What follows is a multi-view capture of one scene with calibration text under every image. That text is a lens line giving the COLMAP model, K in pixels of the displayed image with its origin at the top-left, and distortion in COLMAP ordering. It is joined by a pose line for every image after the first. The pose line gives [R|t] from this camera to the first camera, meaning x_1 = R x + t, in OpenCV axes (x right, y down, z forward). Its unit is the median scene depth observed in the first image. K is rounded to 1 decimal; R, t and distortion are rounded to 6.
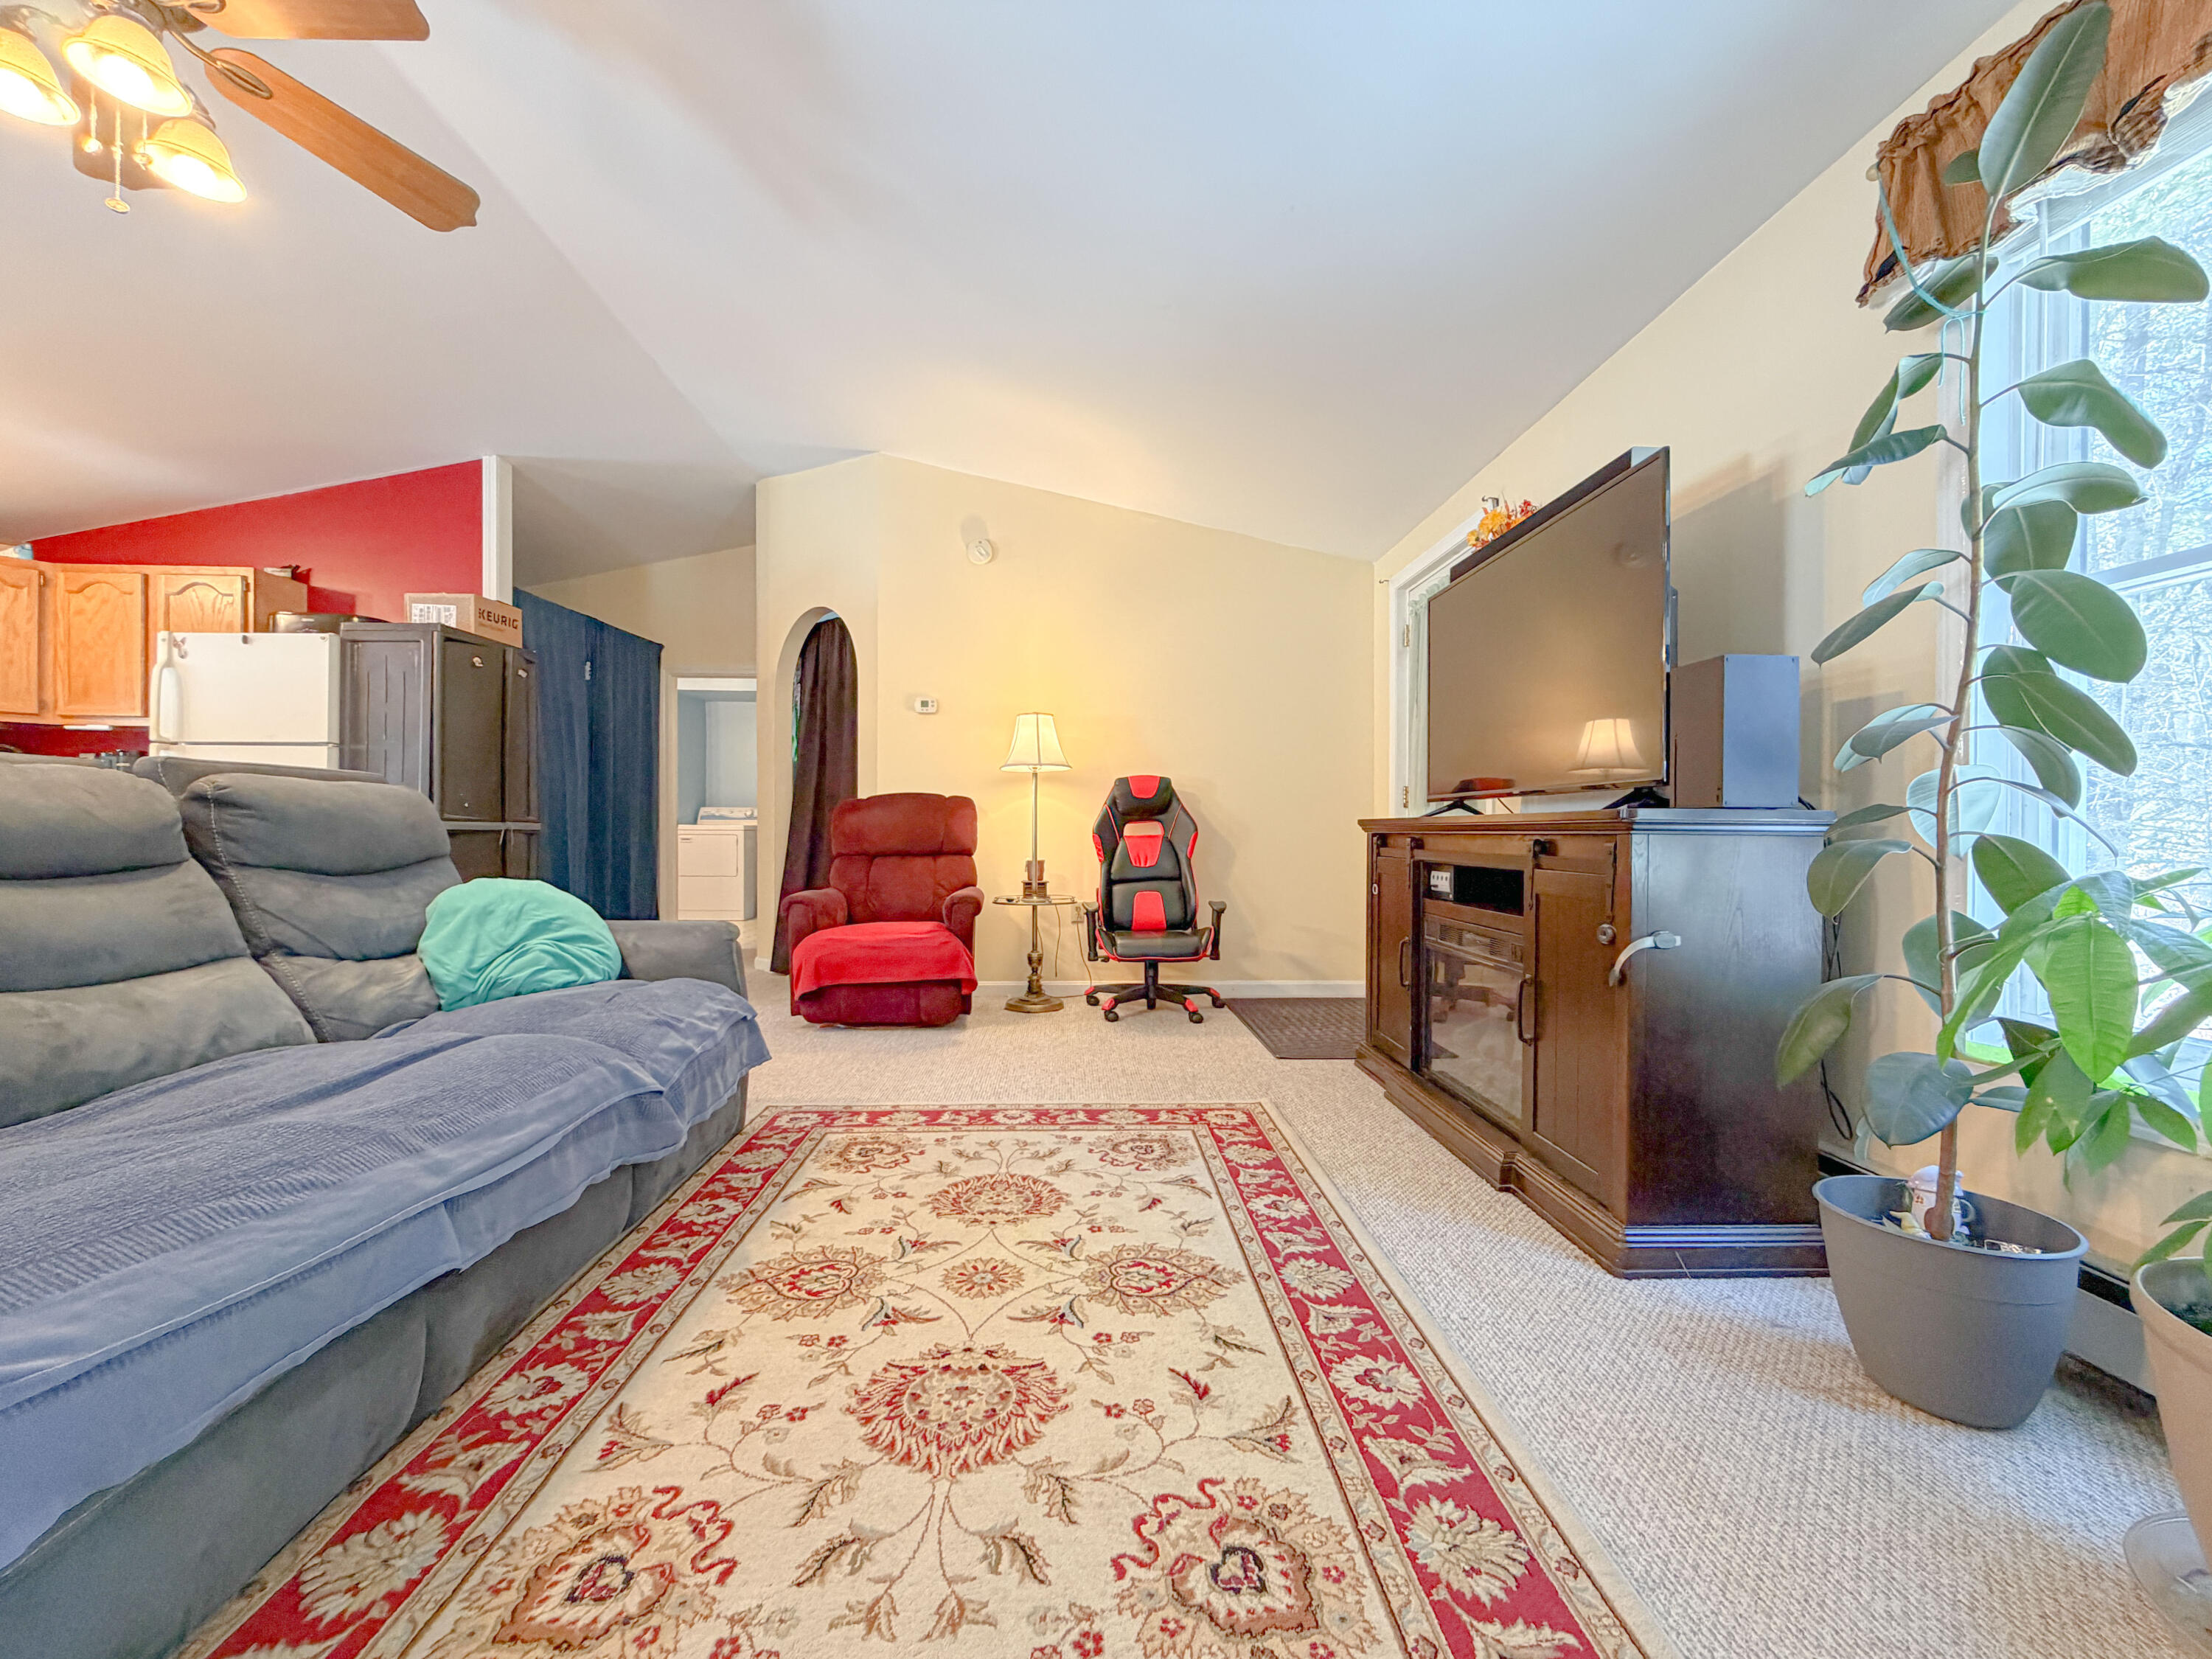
lens RADIAL K [[884.7, 0, 1097.1], [0, 884.7, 831.7], [0, 0, 1]] dist [-0.001499, -0.000164]
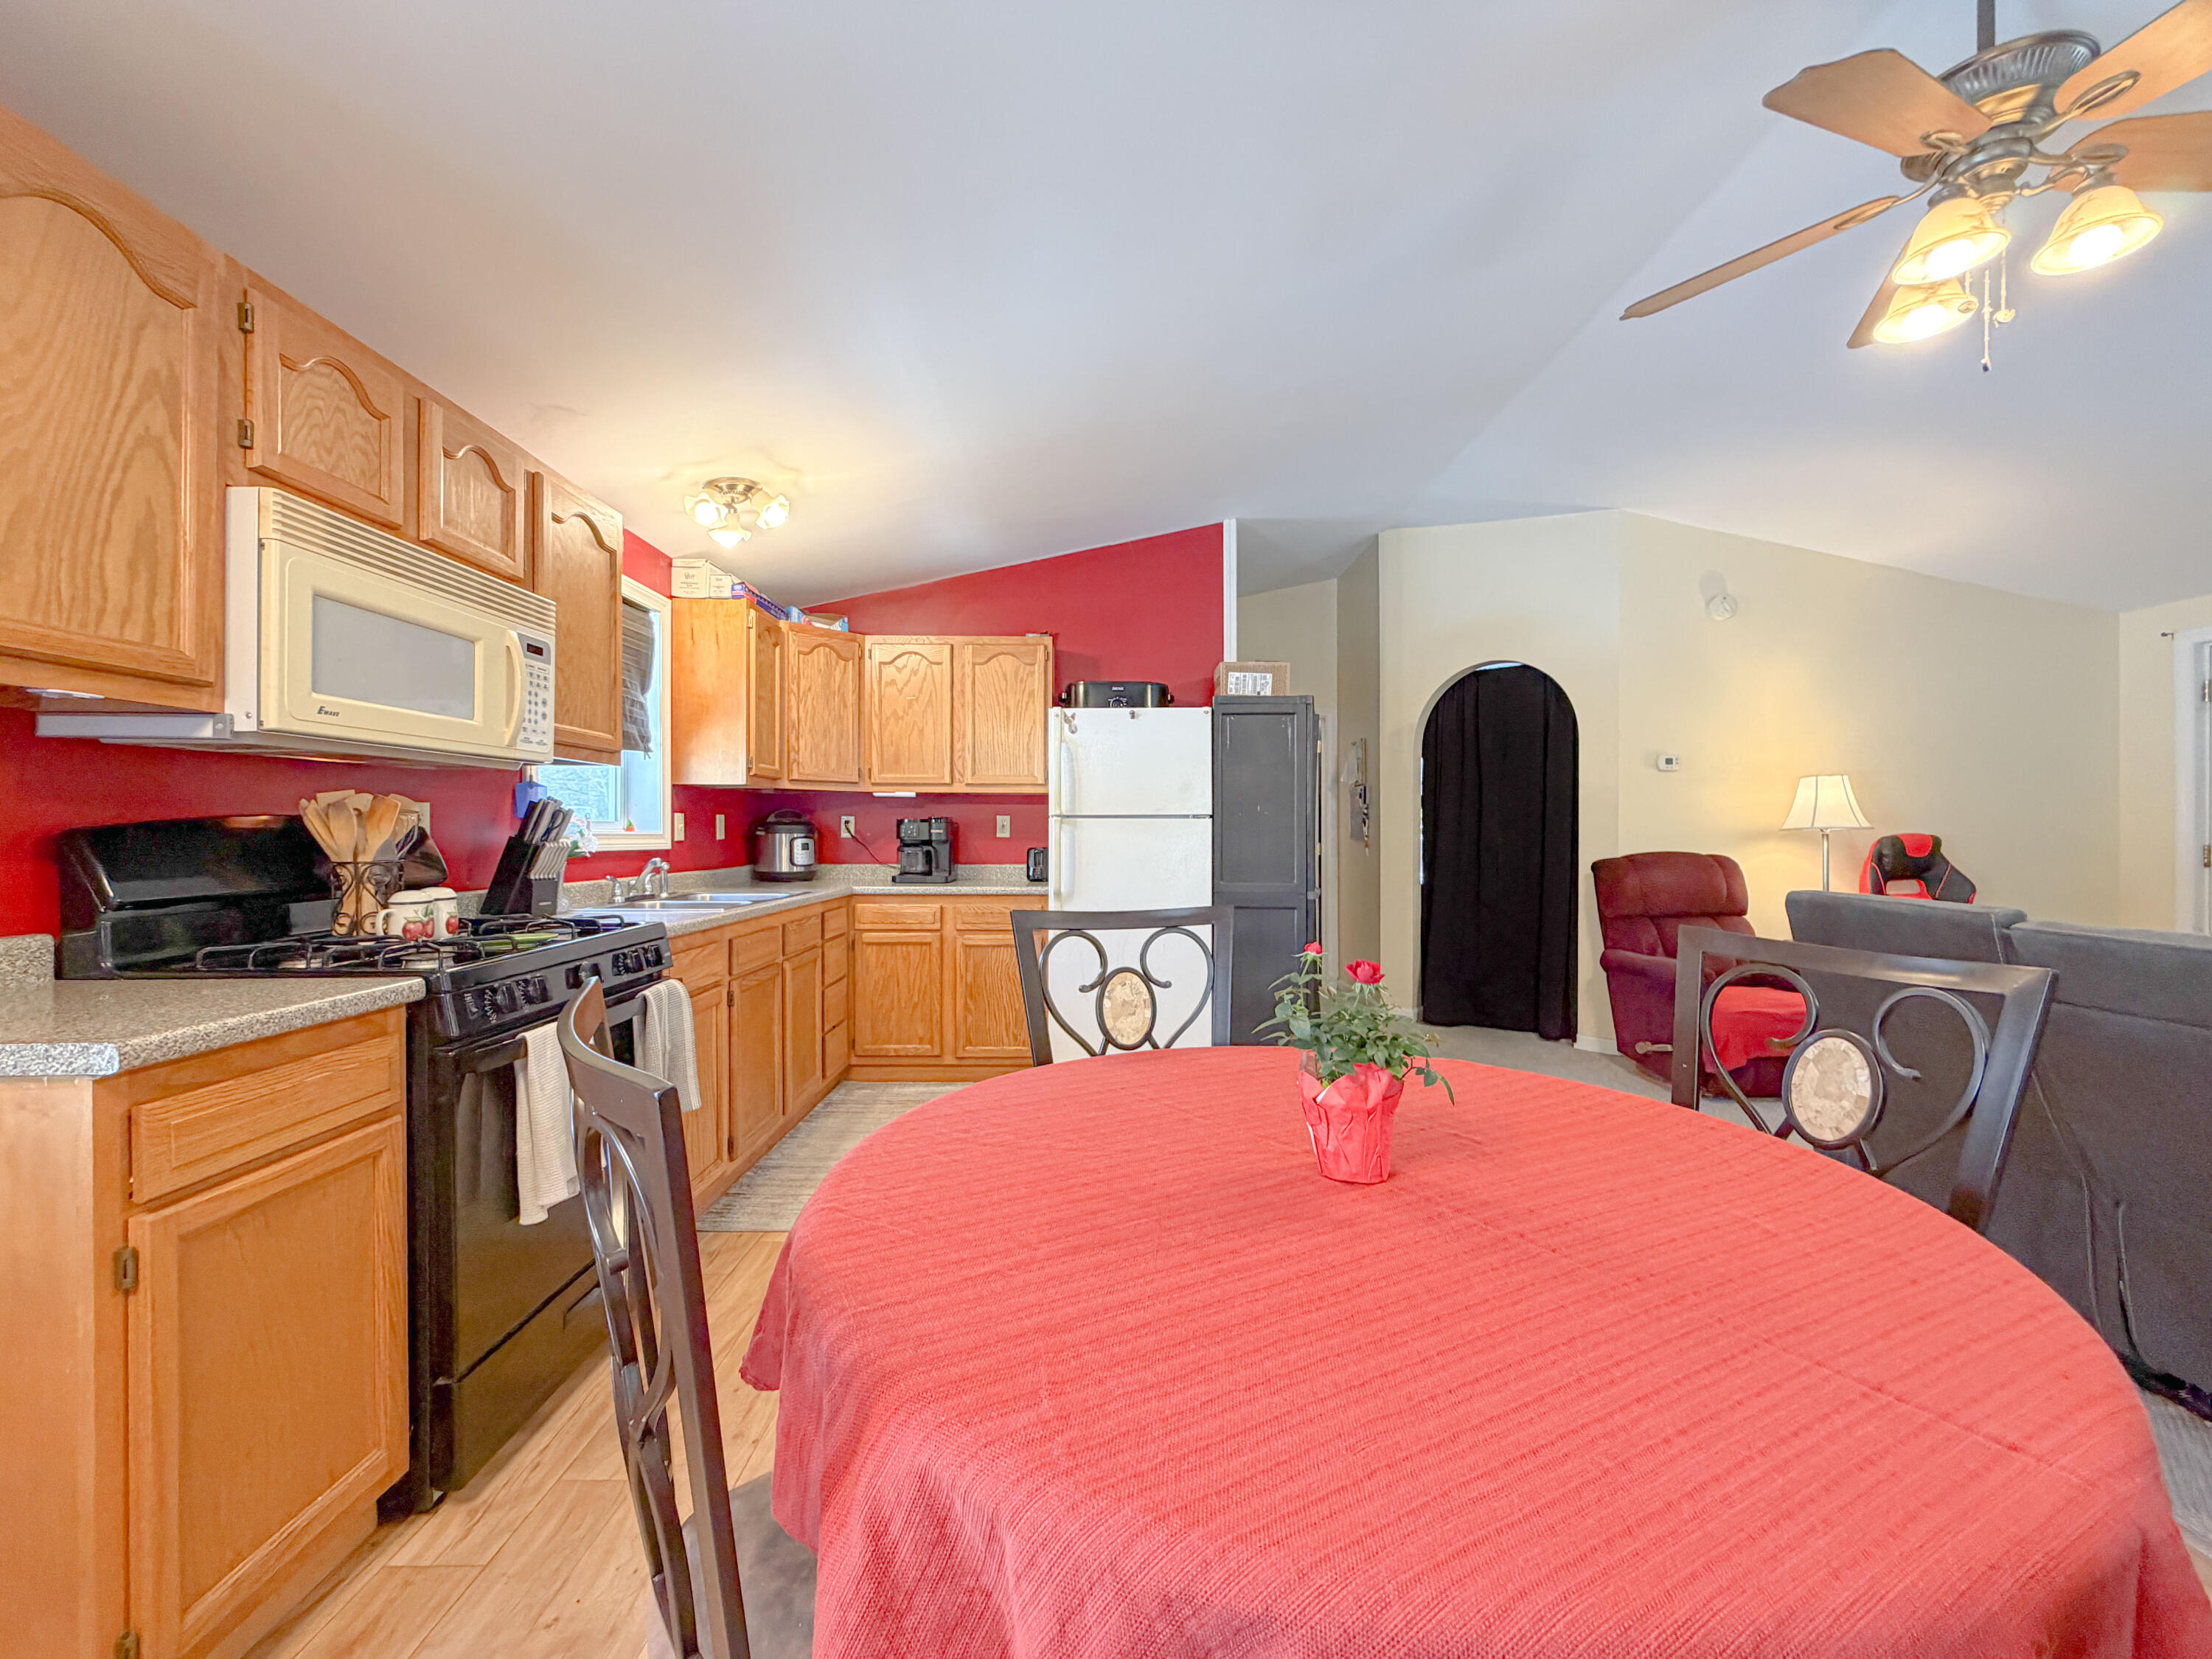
lens RADIAL K [[884.7, 0, 1097.1], [0, 884.7, 831.7], [0, 0, 1]] dist [-0.001499, -0.000164]
pose [[0.999314, -0.003791, -0.036847, -0.867906], [0.003763, 0.999993, -0.000835, -0.072596], [0.036850, 0.000696, 0.999321, -0.023830]]
